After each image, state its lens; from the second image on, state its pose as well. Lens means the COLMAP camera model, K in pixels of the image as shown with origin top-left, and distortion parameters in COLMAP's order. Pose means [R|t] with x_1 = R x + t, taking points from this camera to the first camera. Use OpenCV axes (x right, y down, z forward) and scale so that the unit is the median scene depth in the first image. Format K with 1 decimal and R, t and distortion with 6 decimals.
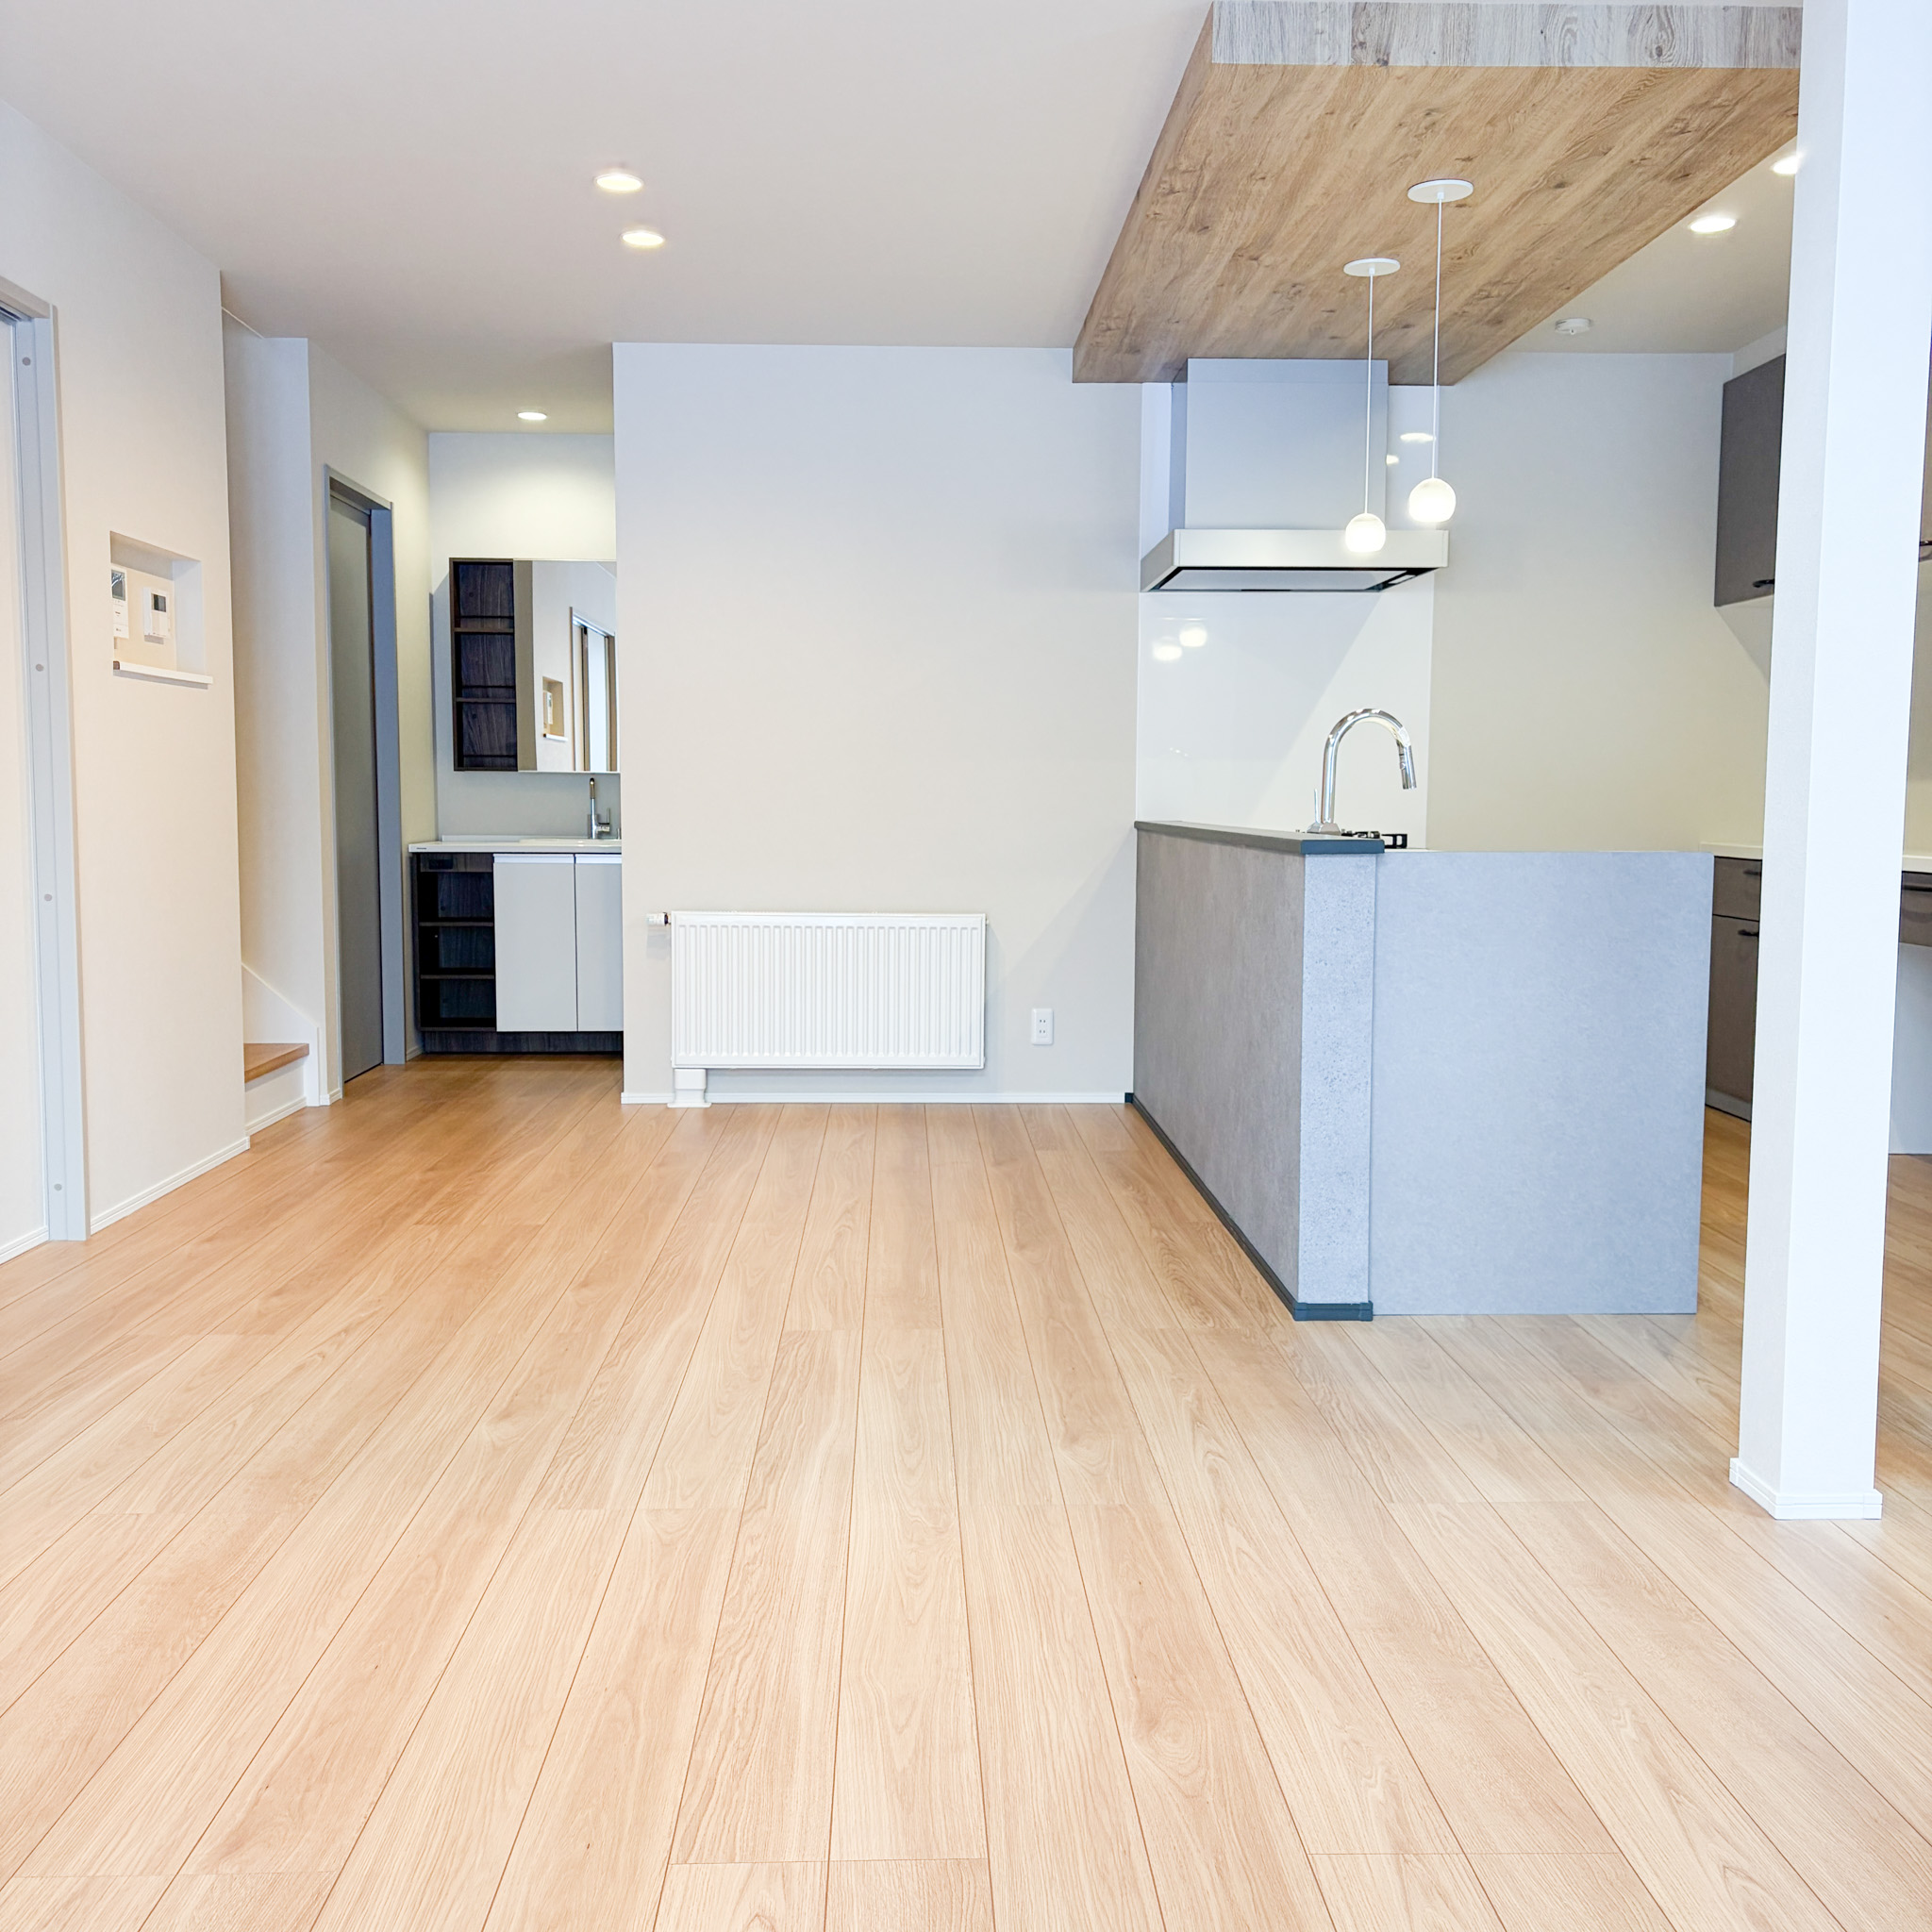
lens RADIAL K [[1941.7, 0, 957.1], [0, 1941.7, 961.5], [0, 0, 1]] dist [0.021931, 0.000000]
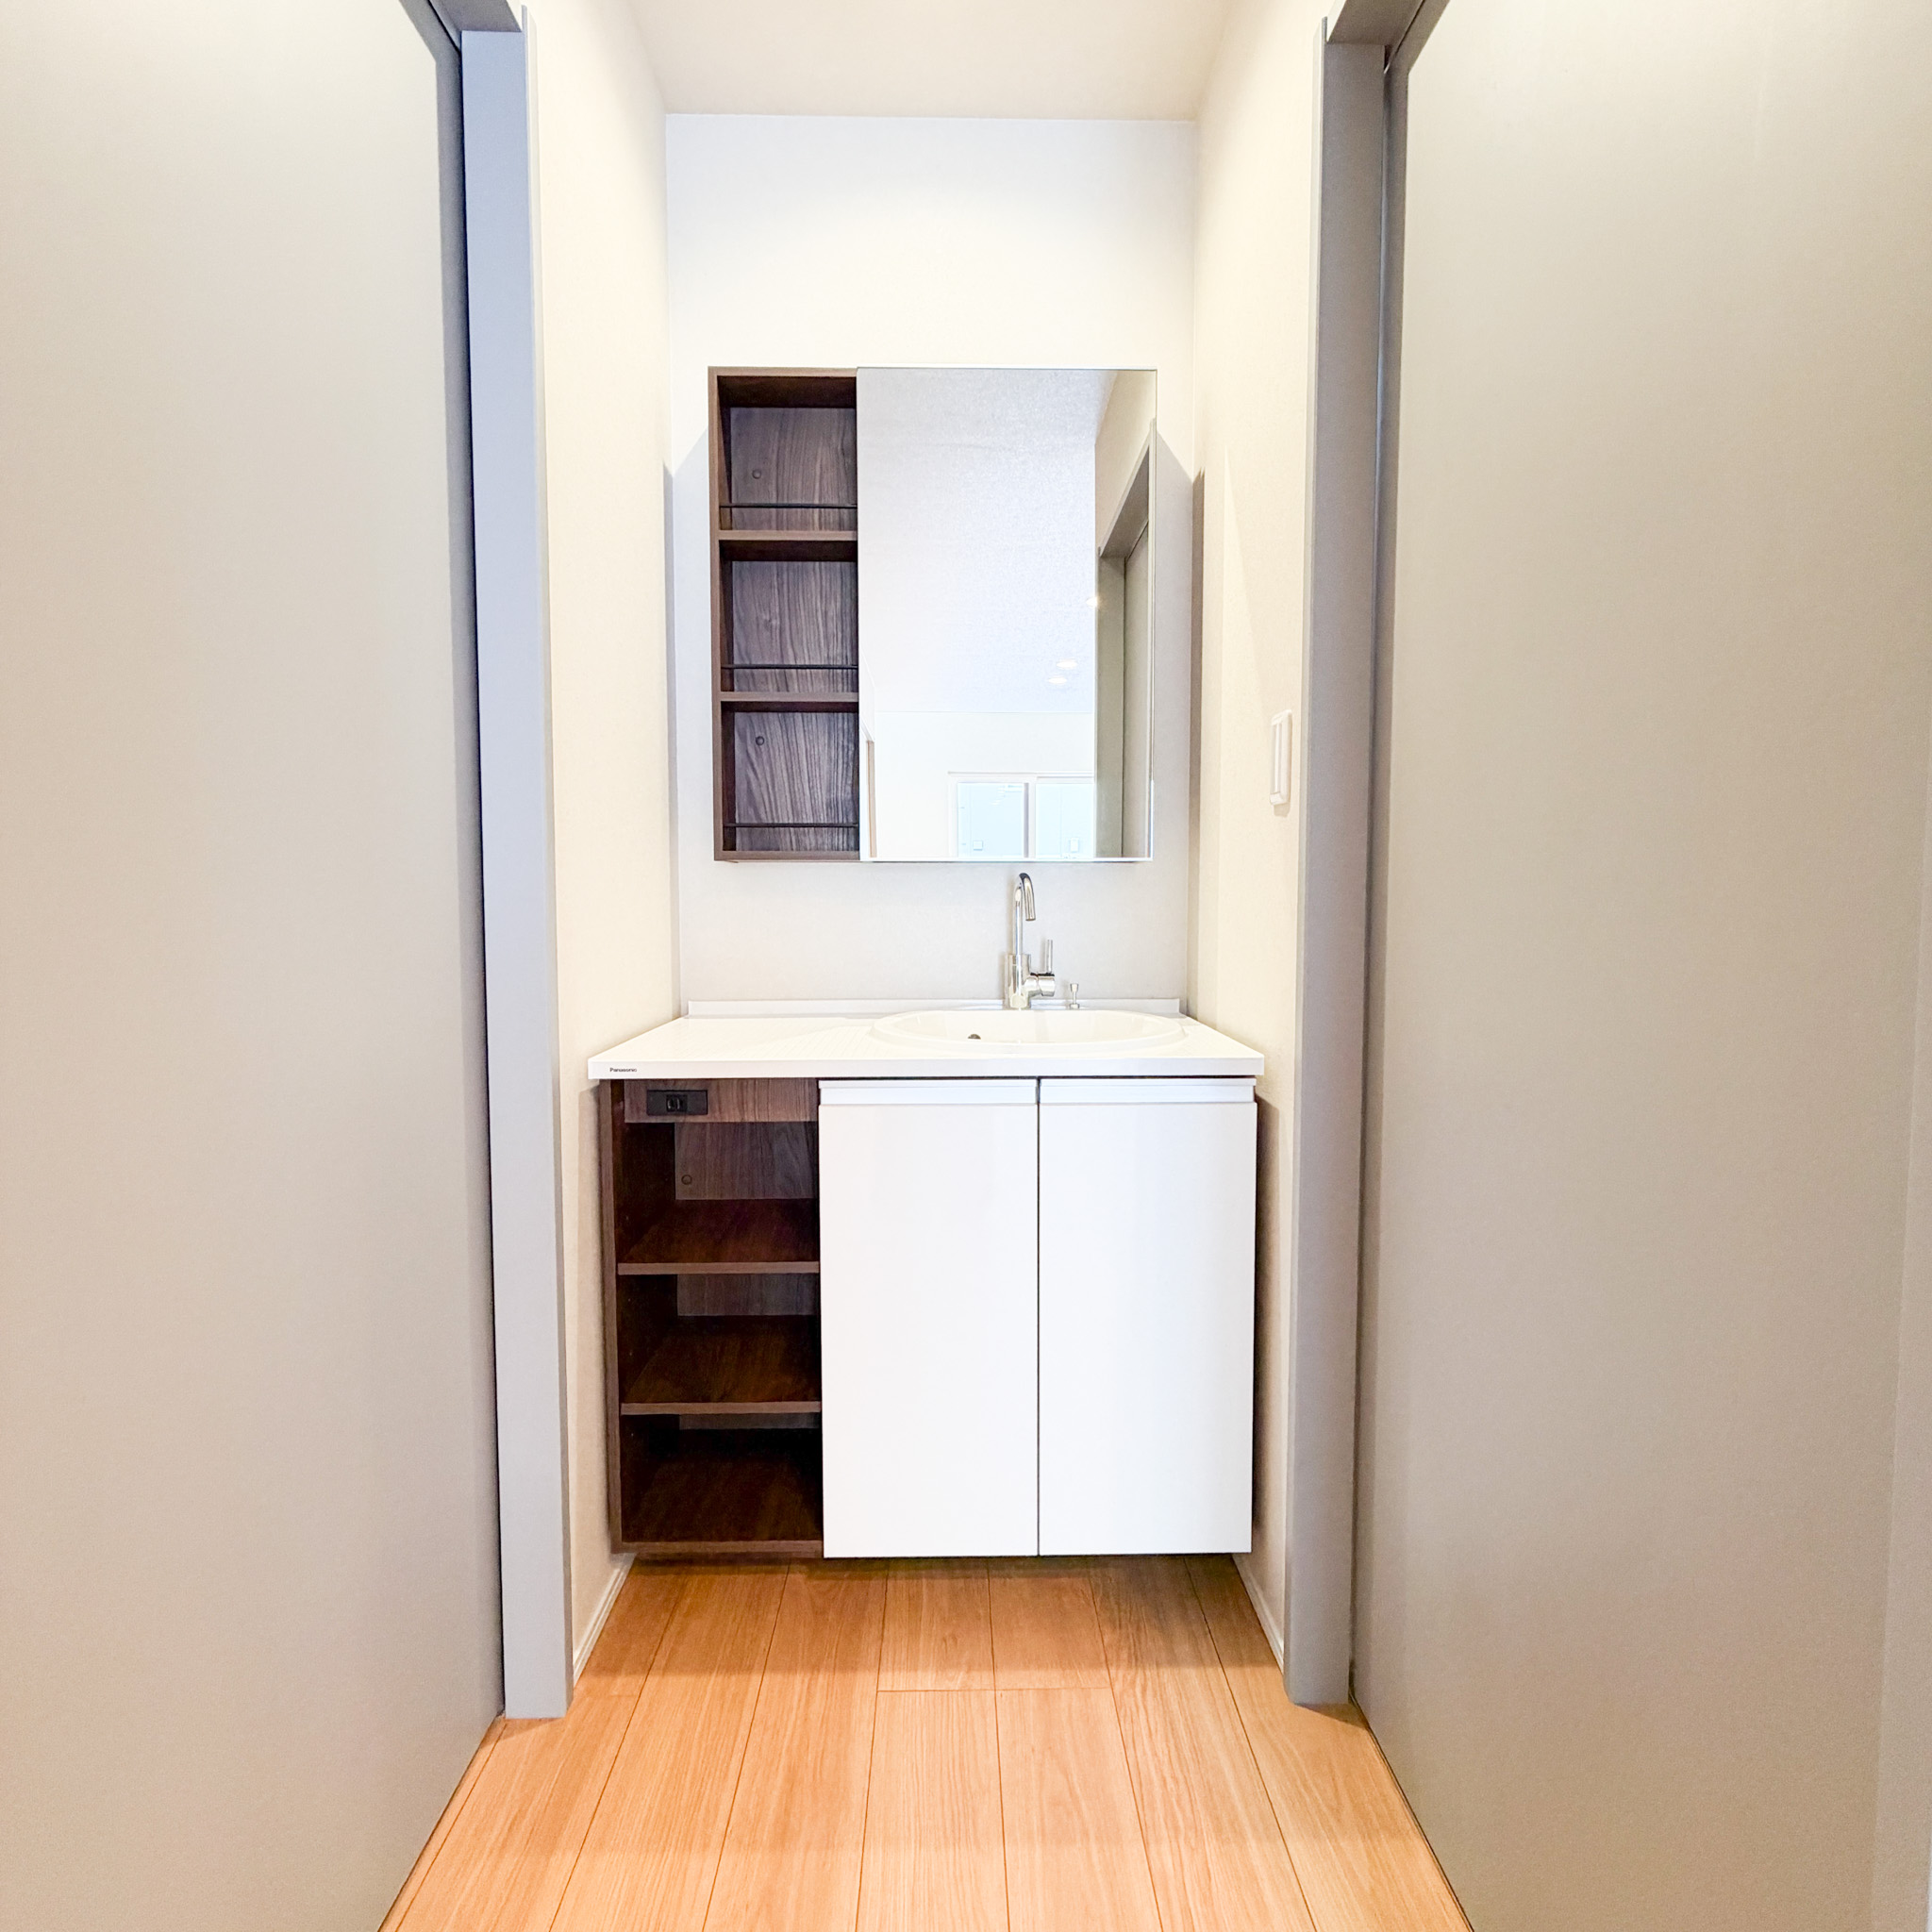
lens RADIAL K [[999.8, 0, 967.5], [0, 999.8, 959.1], [0, 0, 1]] dist [-0.007484, -0.001323]
pose [[0.999976, 0.006164, -0.003224, -0.200120], [-0.006175, 0.999976, -0.003239, -0.074502], [0.003204, 0.003259, 0.999990, 0.771927]]
